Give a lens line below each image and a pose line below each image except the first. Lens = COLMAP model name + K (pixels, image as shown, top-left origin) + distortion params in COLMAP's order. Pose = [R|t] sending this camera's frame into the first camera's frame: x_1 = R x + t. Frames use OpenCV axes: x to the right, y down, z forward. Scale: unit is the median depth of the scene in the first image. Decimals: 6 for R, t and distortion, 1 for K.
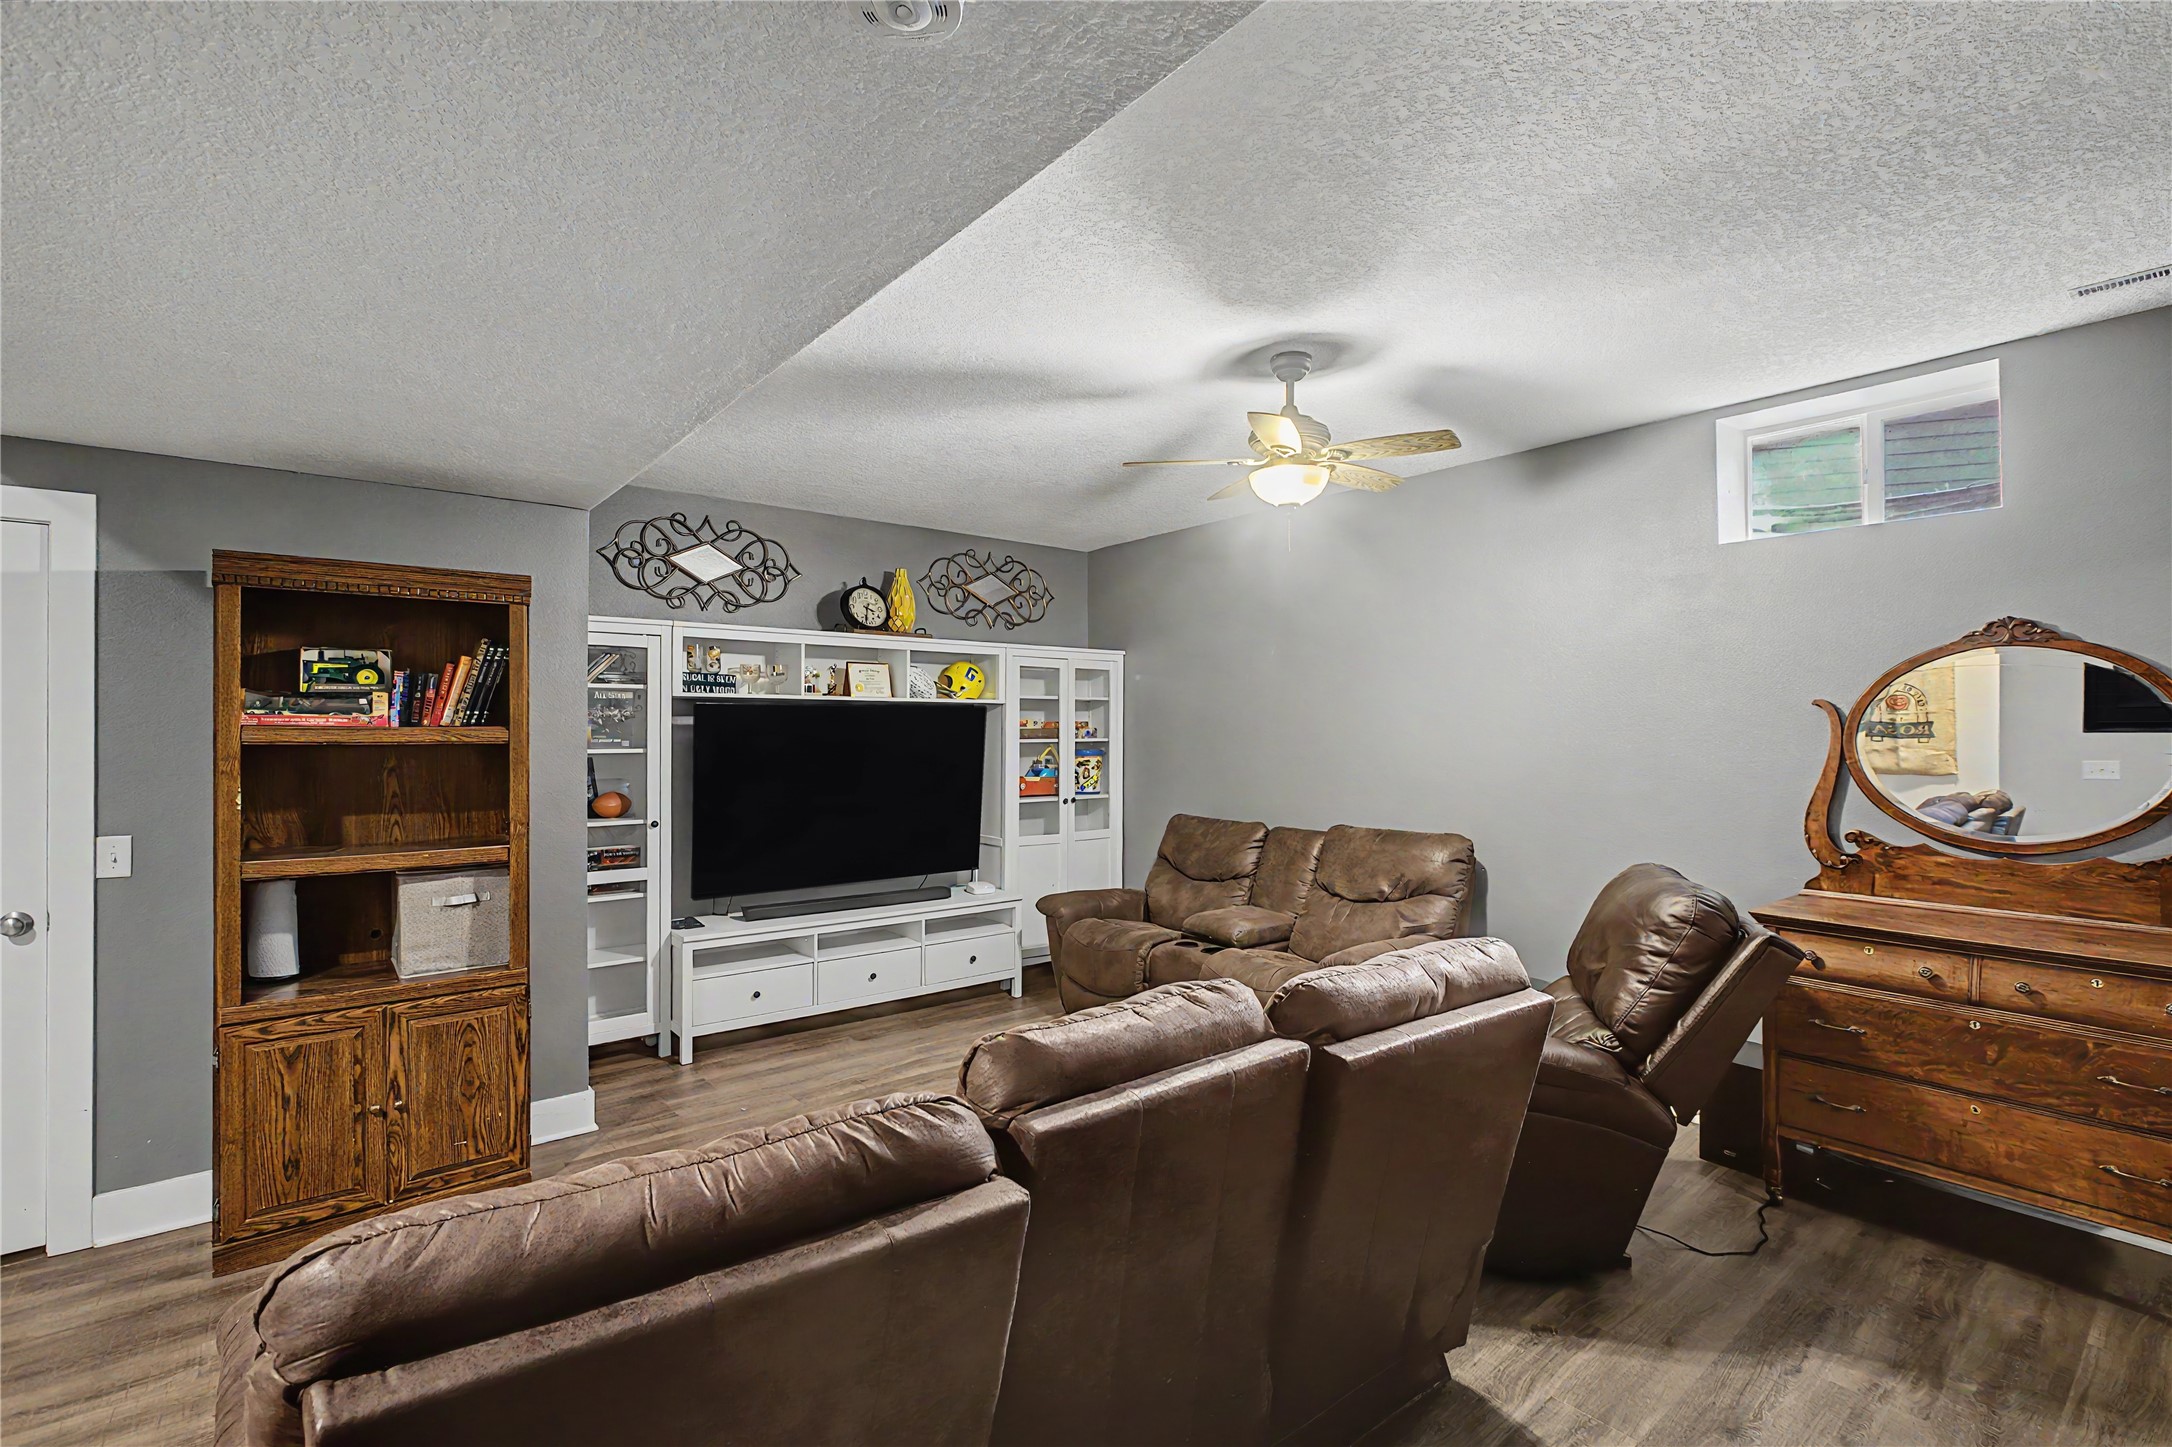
lens RADIAL K [[1016.3, 0, 1086.0], [0, 1016.3, 723.5], [0, 0, 1]] dist [0.000916, 0.001220]
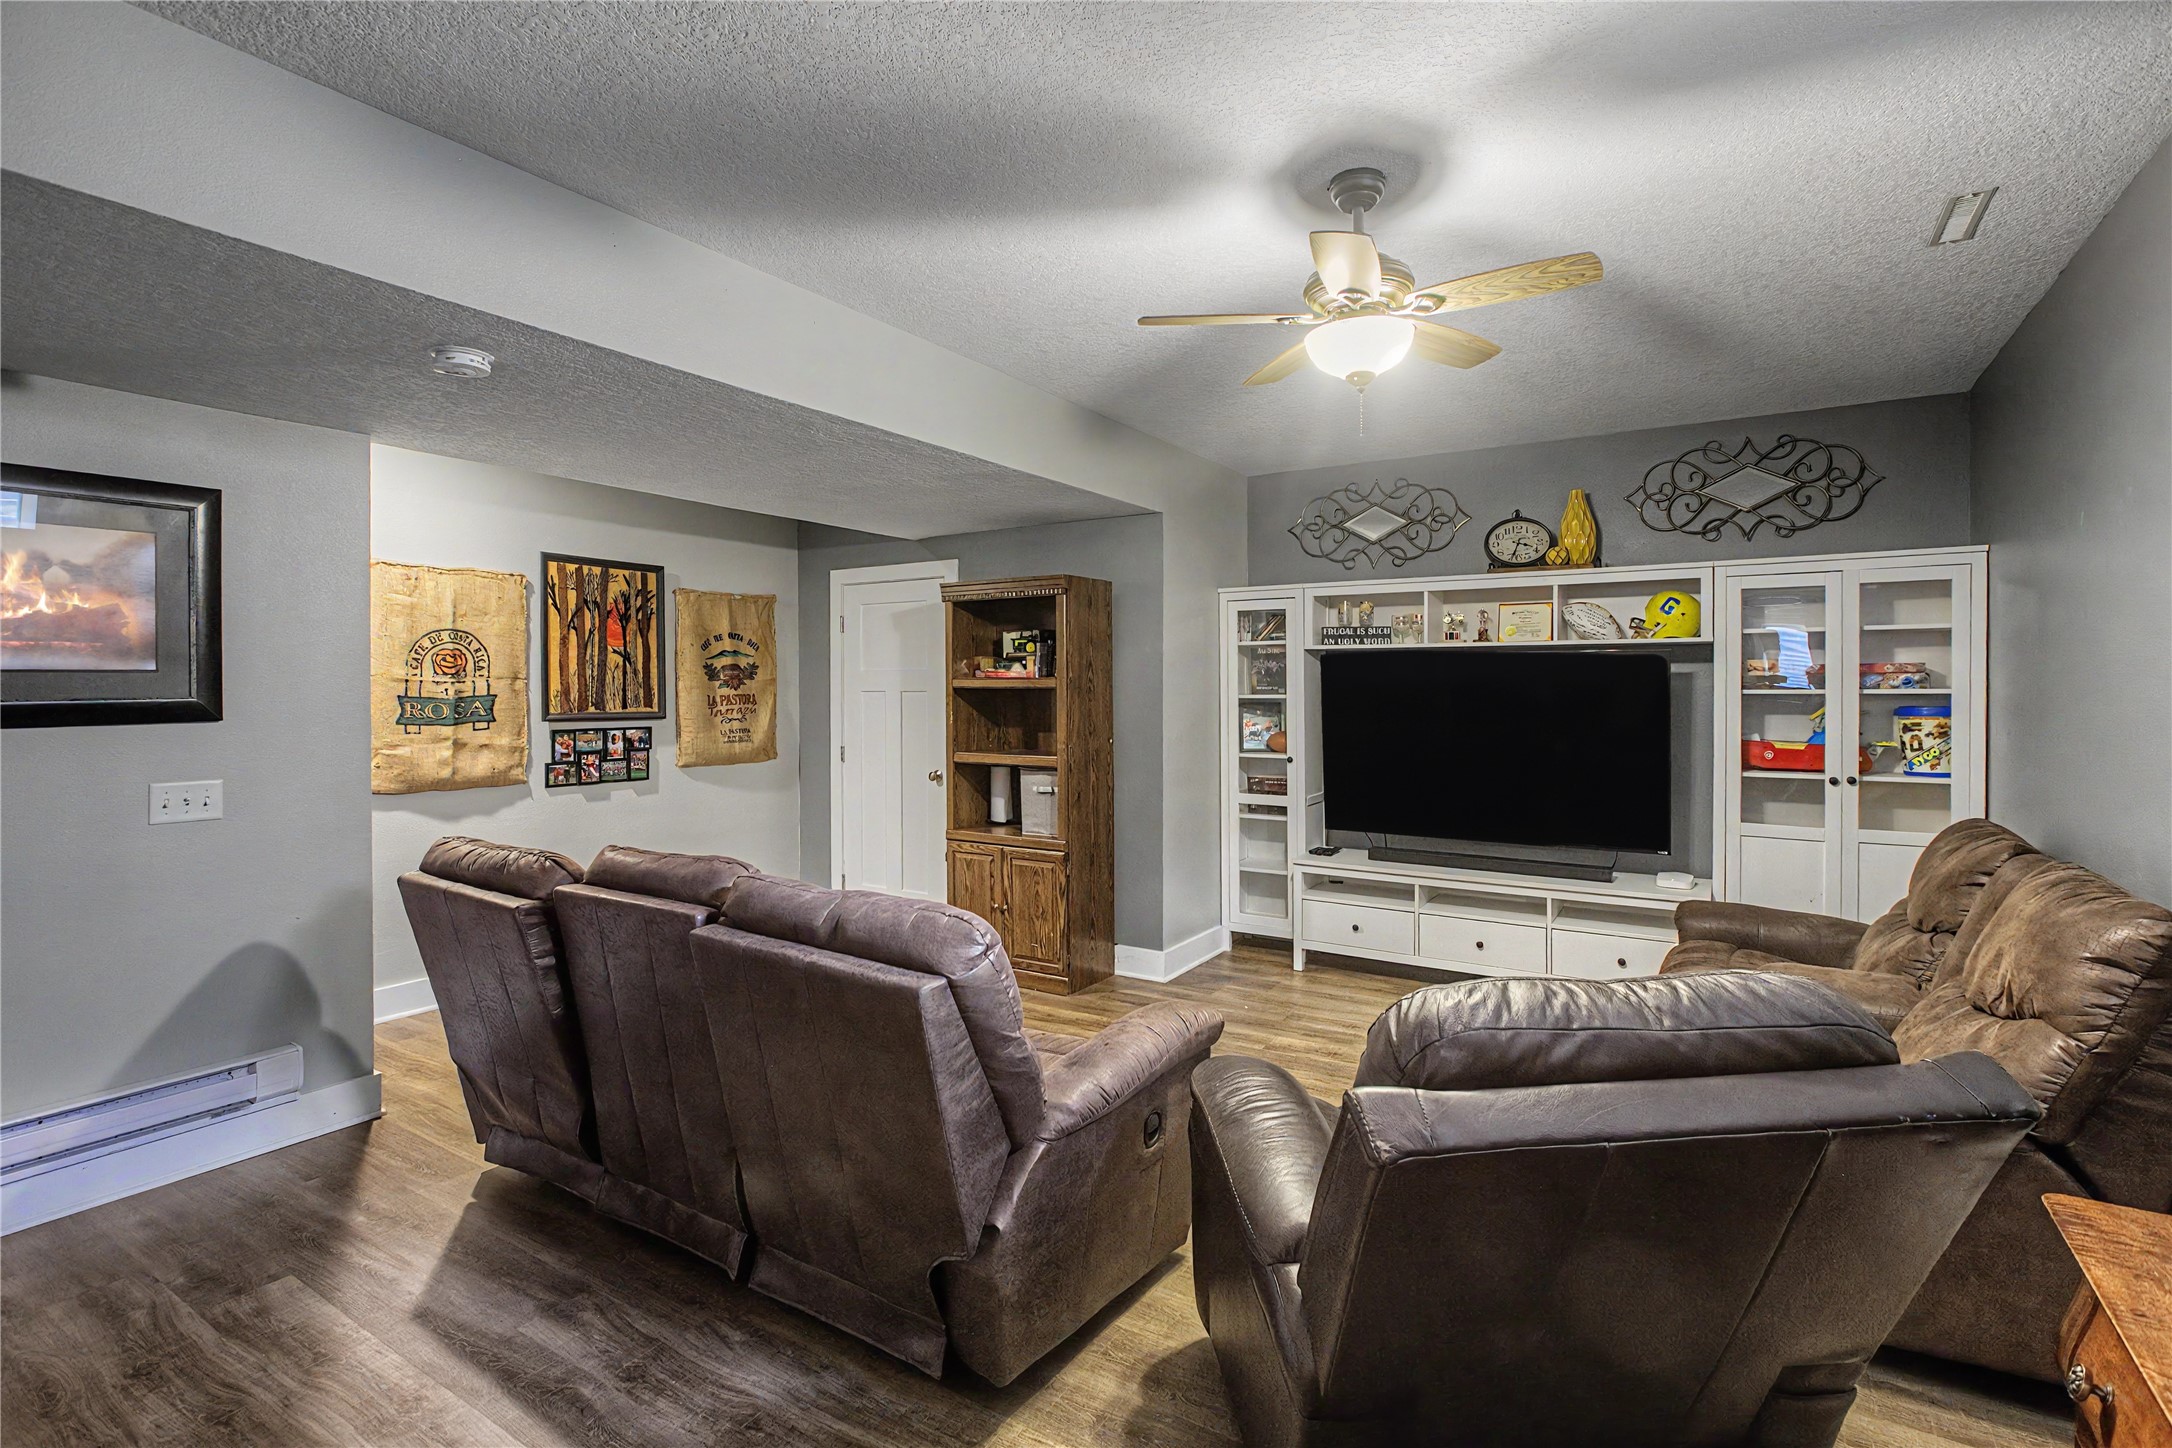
lens RADIAL K [[1037.0, 0, 1096.3], [0, 1037.0, 697.2], [0, 0, 1]] dist [-0.012073, 0.005444]
pose [[0.303448, 0.009504, -0.952801, 0.568967], [0.008032, 0.999889, 0.012532, 0.009190], [0.952814, -0.011455, 0.303338, 0.378227]]
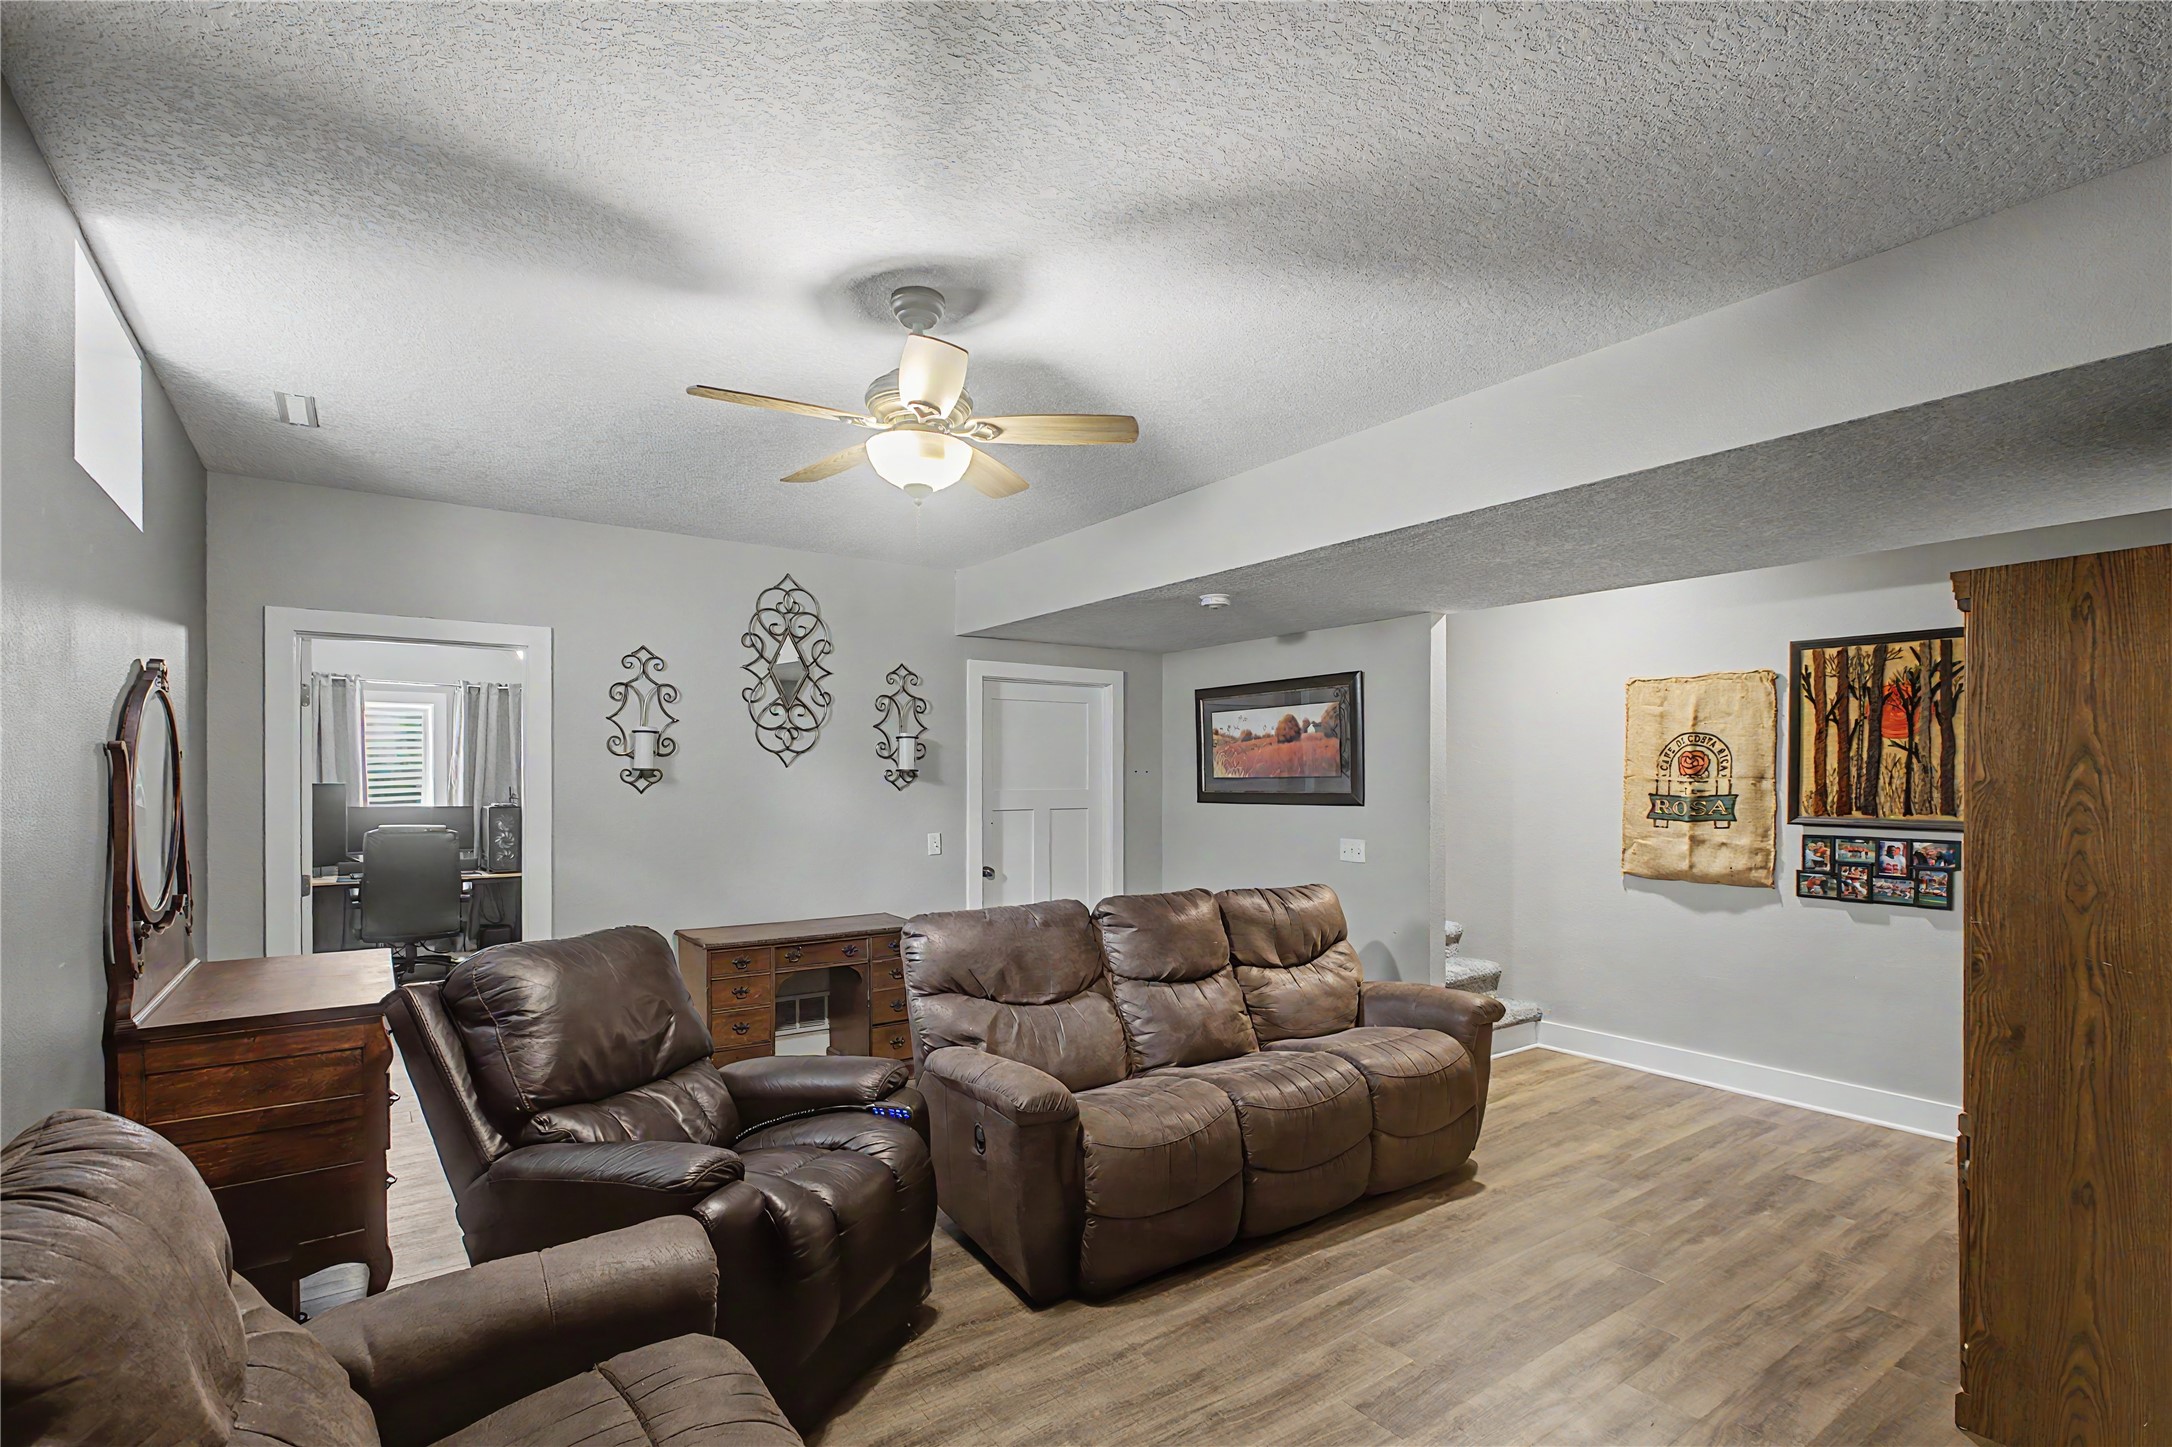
lens RADIAL K [[1020.8, 0, 1084.6], [0, 1020.8, 779.3], [0, 0, 1]] dist [-0.000931, 0.000153]
pose [[-0.997560, 0.001313, 0.069797, 0.012557], [0.001111, 0.999995, -0.002938, 0.002396], [-0.069801, -0.002853, -0.997557, 1.142785]]
